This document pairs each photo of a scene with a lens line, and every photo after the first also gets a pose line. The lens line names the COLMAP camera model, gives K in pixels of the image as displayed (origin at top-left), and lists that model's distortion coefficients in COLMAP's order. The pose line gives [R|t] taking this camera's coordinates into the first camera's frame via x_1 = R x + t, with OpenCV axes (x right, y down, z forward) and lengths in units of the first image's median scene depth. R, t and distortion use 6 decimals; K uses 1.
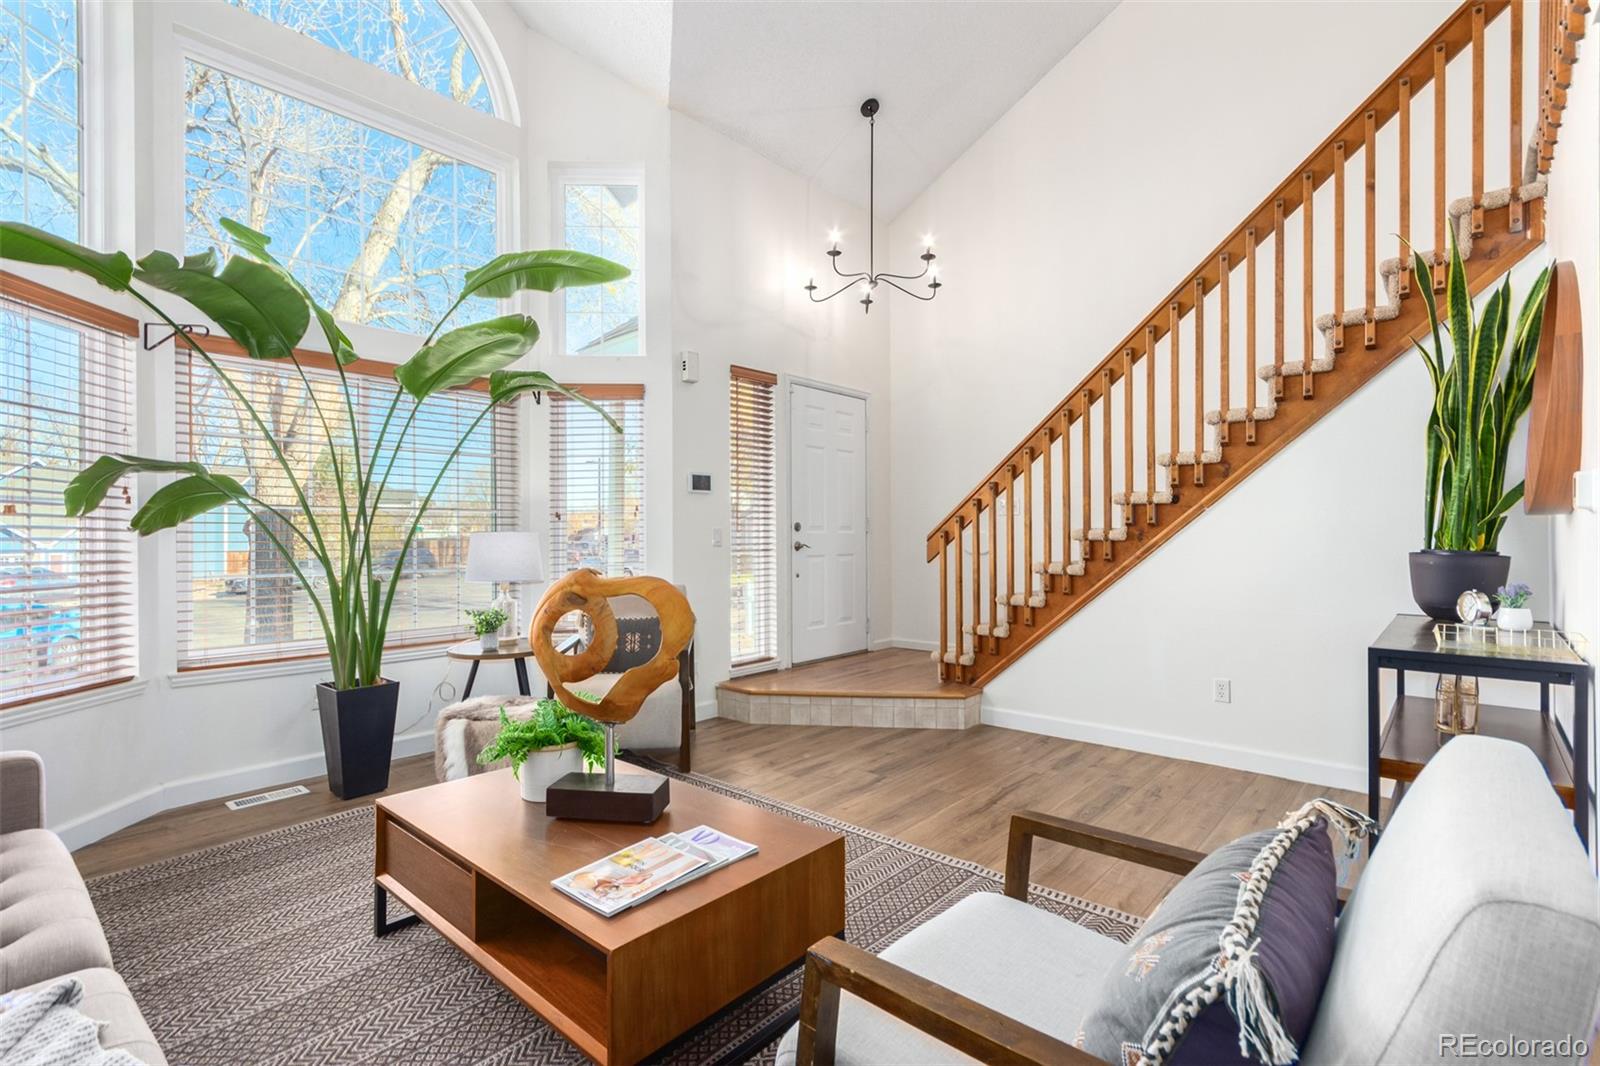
lens RADIAL K [[772.0, 0, 800.0], [0, 772.0, 533.0], [0, 0, 1]] dist [-0.002885, -0.000905]
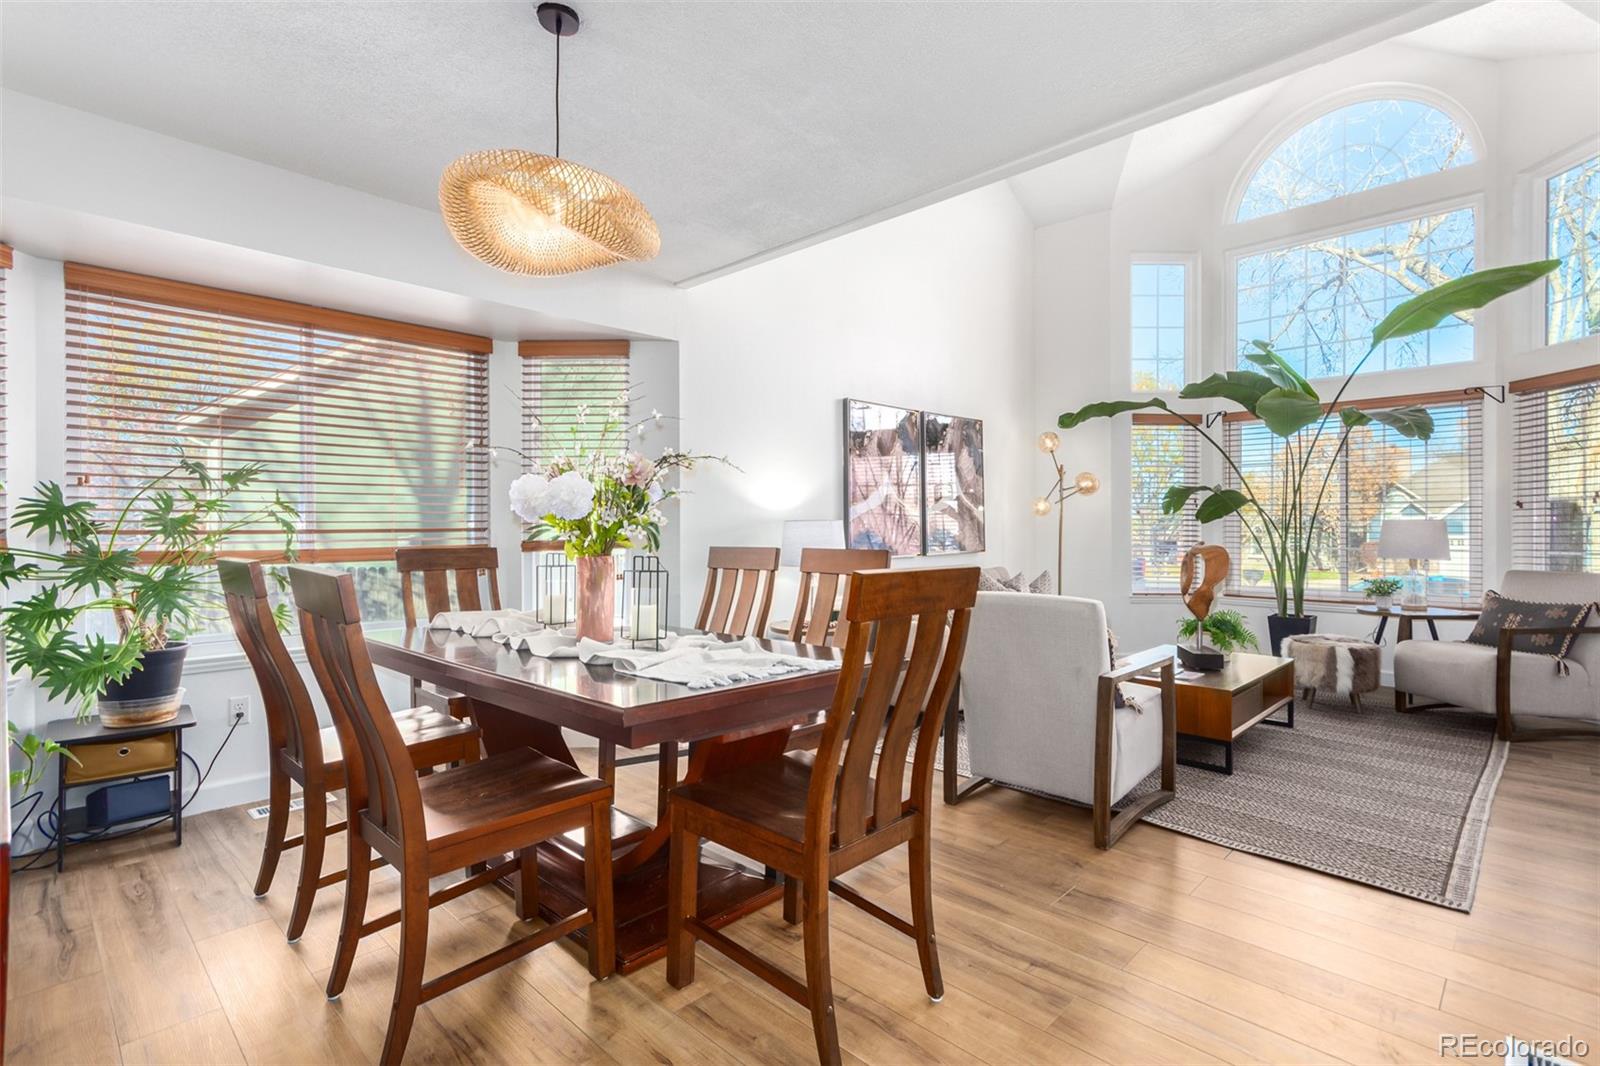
lens RADIAL K [[772.0, 0, 800.0], [0, 772.0, 533.0], [0, 0, 1]] dist [-0.002885, -0.000905]
pose [[-0.035285, 0.001641, -0.999376, 1.047592], [0.004088, 0.999991, 0.001497, 0.013010], [0.999369, -0.004032, -0.035291, 0.051819]]
